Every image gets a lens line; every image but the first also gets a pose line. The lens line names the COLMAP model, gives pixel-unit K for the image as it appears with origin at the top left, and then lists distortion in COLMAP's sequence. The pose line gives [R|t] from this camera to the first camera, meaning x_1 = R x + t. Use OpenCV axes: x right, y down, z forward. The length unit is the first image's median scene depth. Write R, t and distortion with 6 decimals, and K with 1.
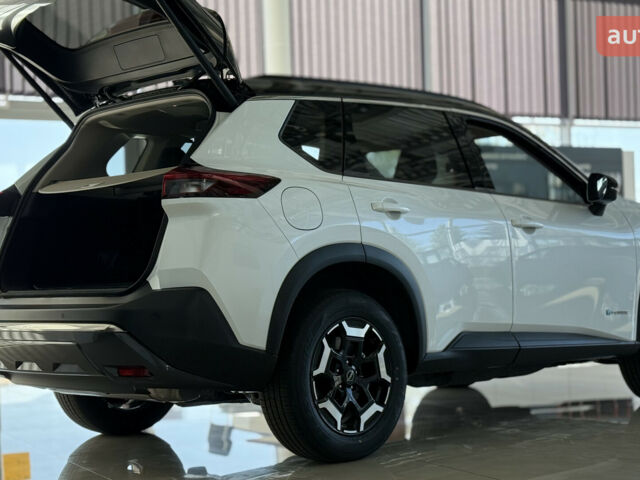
lens RADIAL K [[1246.6, 0, 320.6], [0, 1246.6, 240.5], [0, 0, 1]] dist [0.040644, 0.126795]
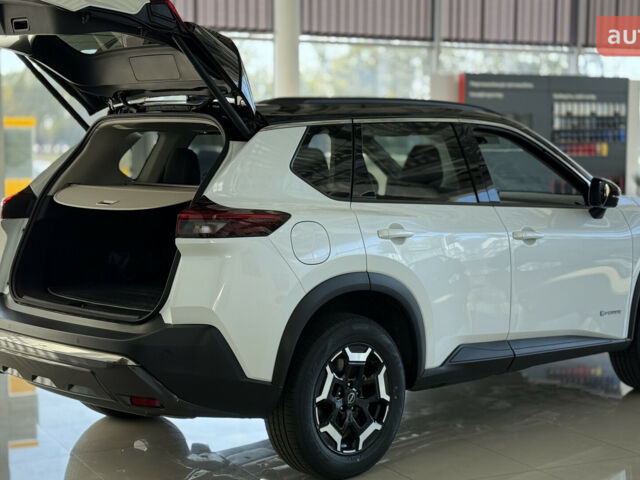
lens RADIAL K [[1246.6, 0, 320.6], [0, 1246.6, 240.5], [0, 0, 1]] dist [0.040644, 0.126795]
pose [[0.999427, 0.033728, 0.002874, -0.009212], [-0.033827, 0.991957, 0.121971, -0.147409], [0.001263, -0.121999, 0.992529, -0.023227]]
